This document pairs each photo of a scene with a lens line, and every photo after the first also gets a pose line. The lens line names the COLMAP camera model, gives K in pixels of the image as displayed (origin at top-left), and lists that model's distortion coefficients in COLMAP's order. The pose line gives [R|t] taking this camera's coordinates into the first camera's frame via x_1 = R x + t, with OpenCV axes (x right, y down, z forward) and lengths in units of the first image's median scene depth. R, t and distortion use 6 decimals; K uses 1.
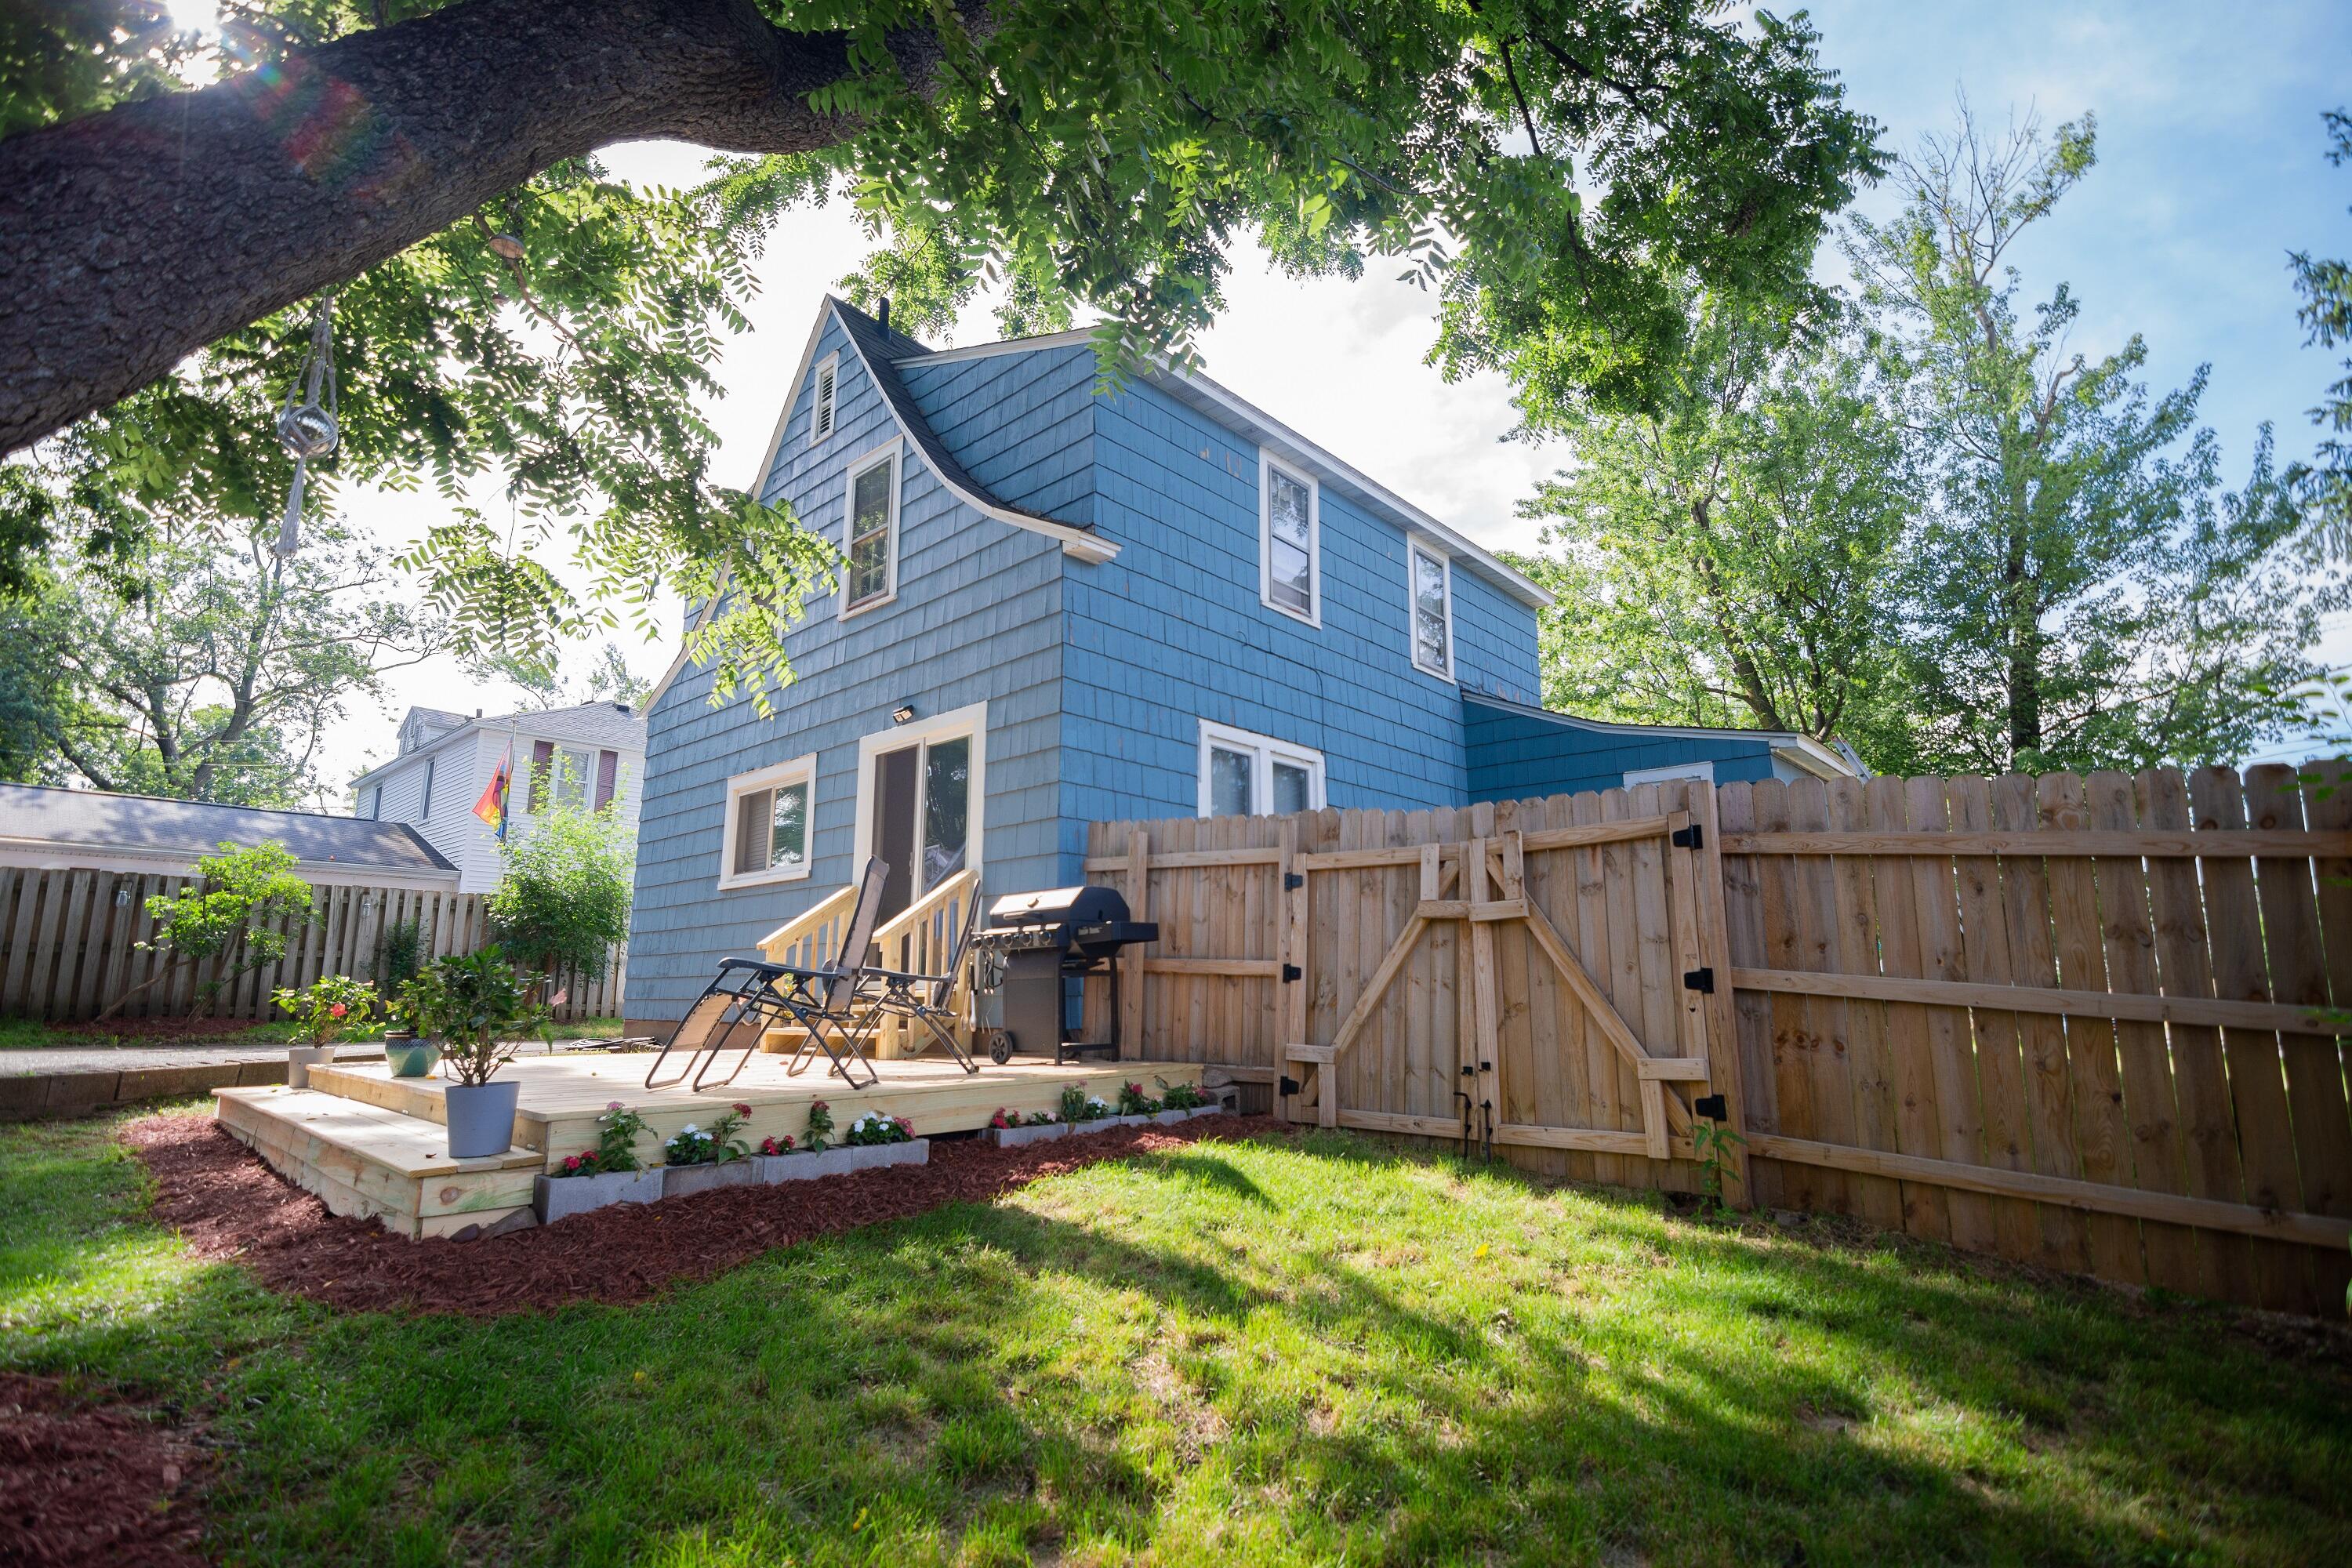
lens RADIAL K [[1142.4, 0, 1163.8], [0, 1142.4, 784.5], [0, 0, 1]] dist [0.022748, -0.014249]
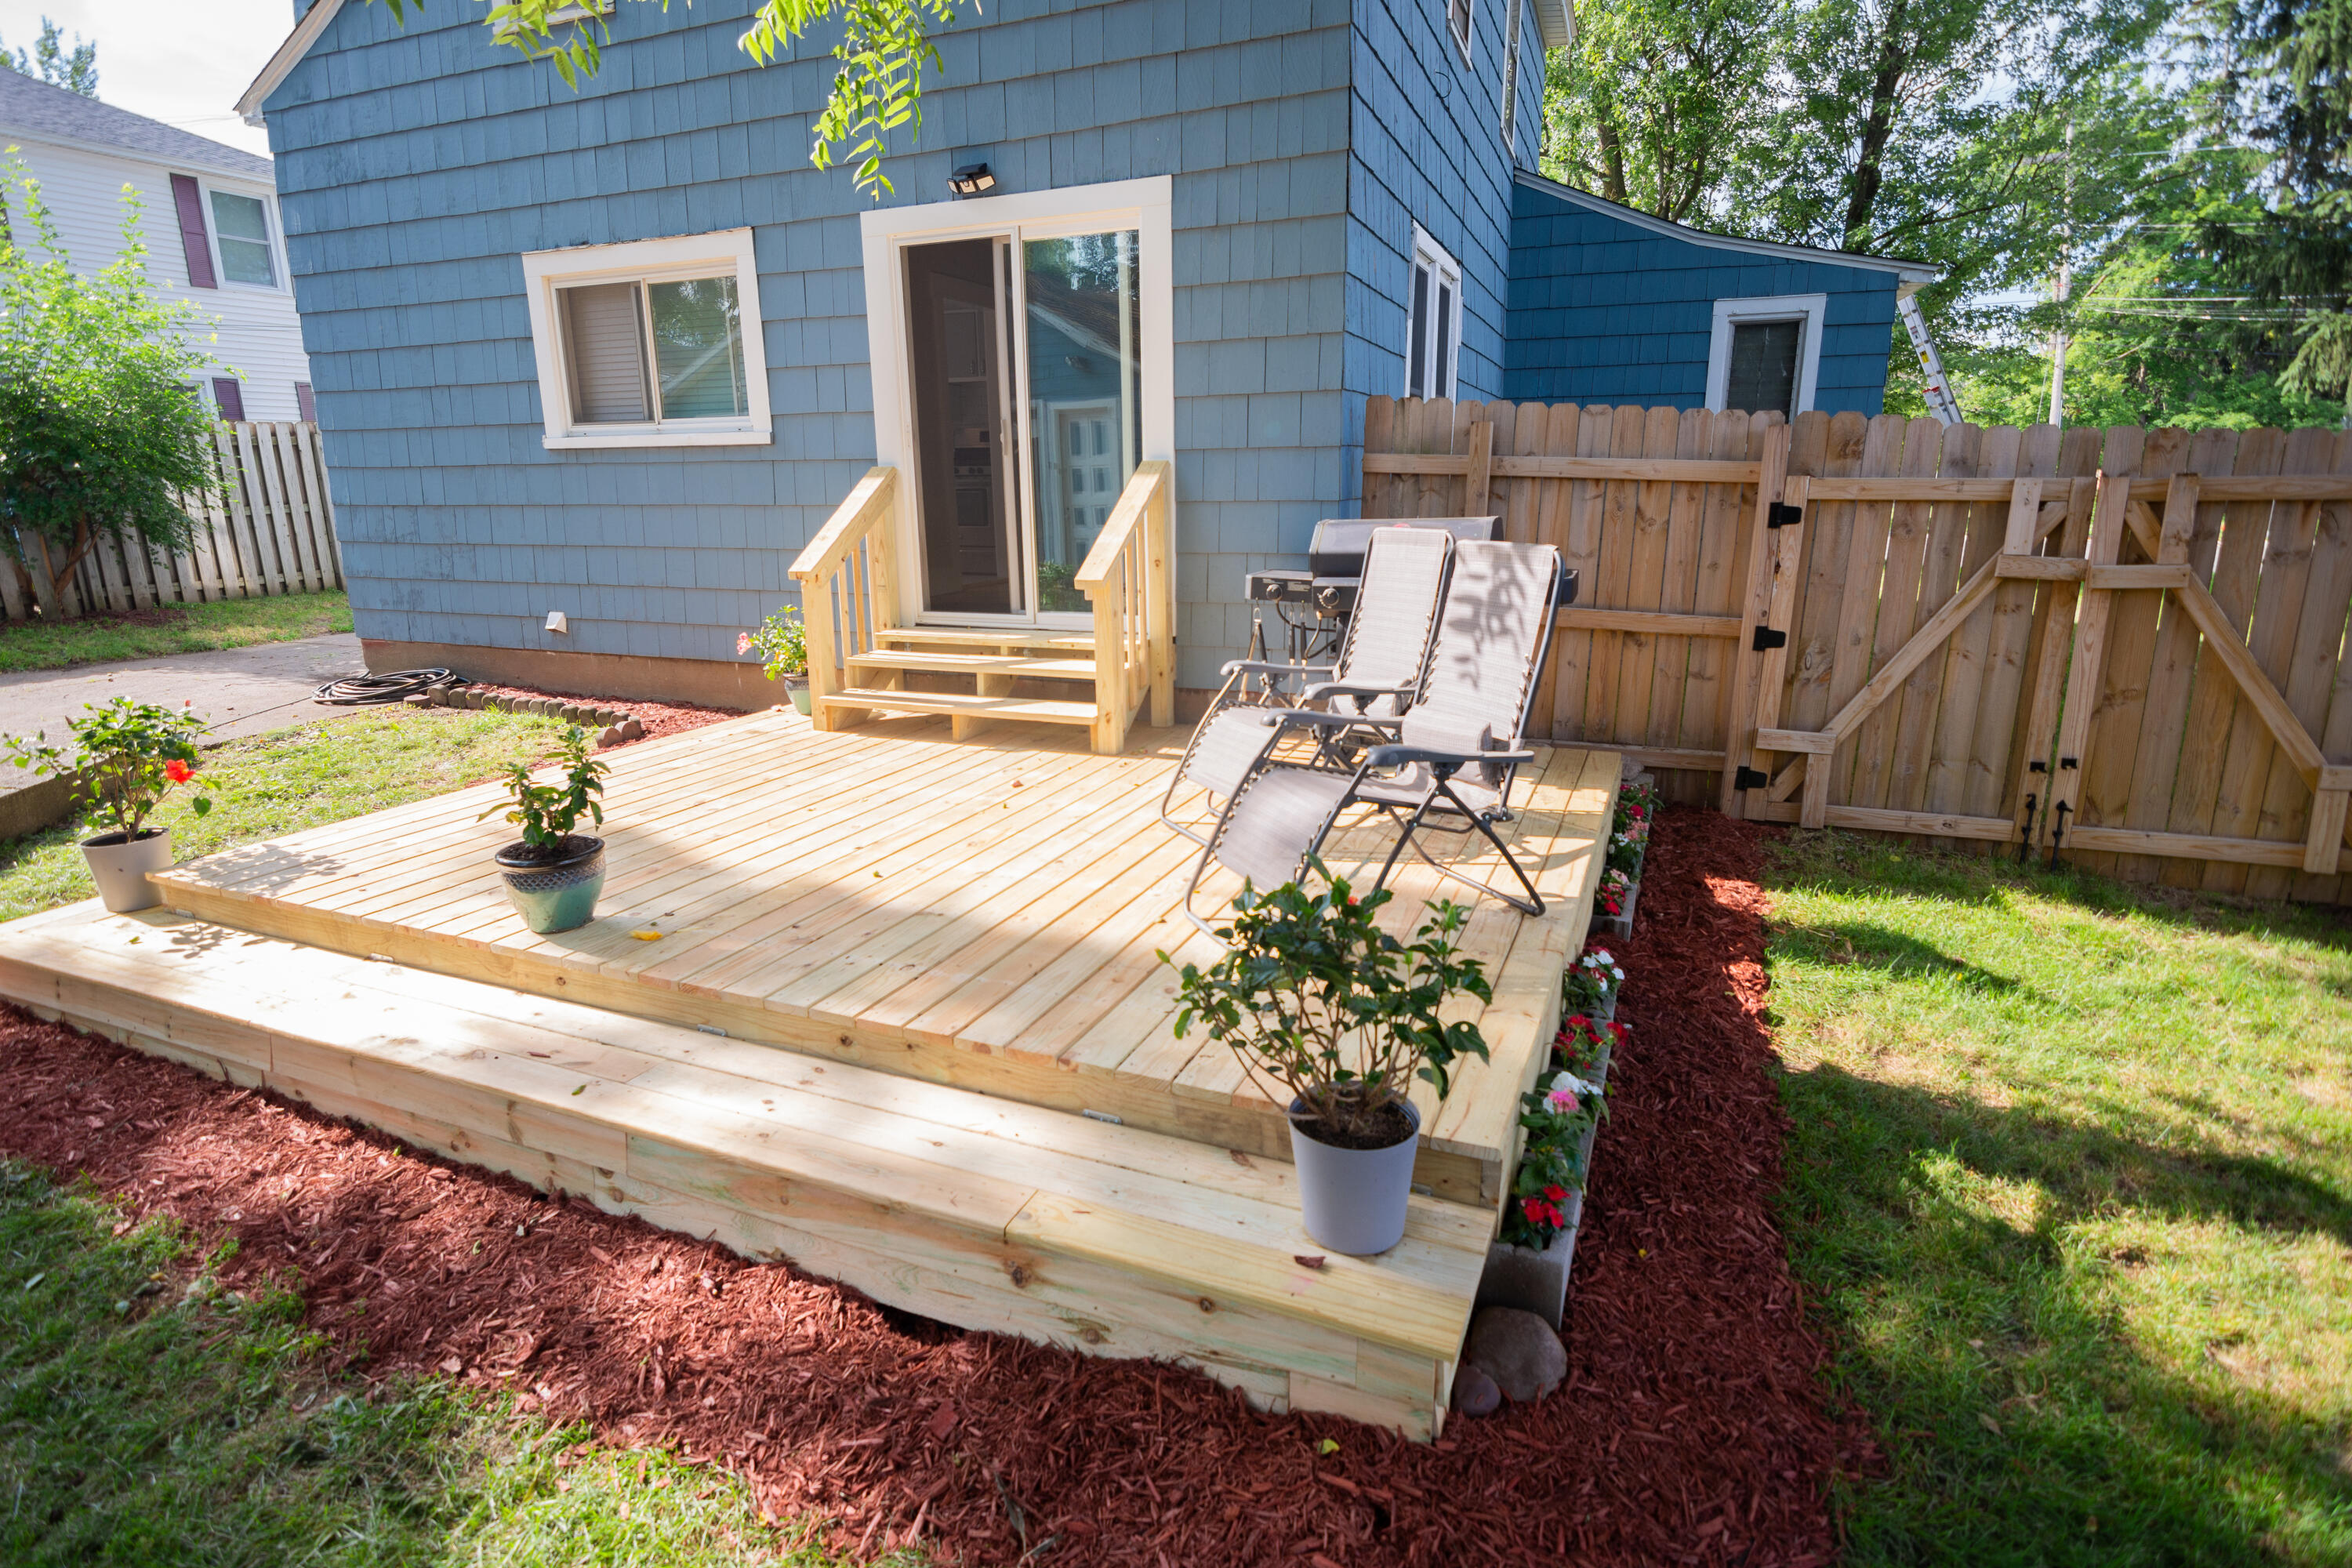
lens RADIAL K [[1215.6, 0, 1231.8], [0, 1215.6, 812.1], [0, 0, 1]] dist [0.026149, -0.023185]
pose [[0.935397, -0.104224, 0.337889, -0.519341], [-0.051992, 0.904649, 0.422975, -0.058122], [-0.349755, -0.413217, 0.840787, 0.394337]]
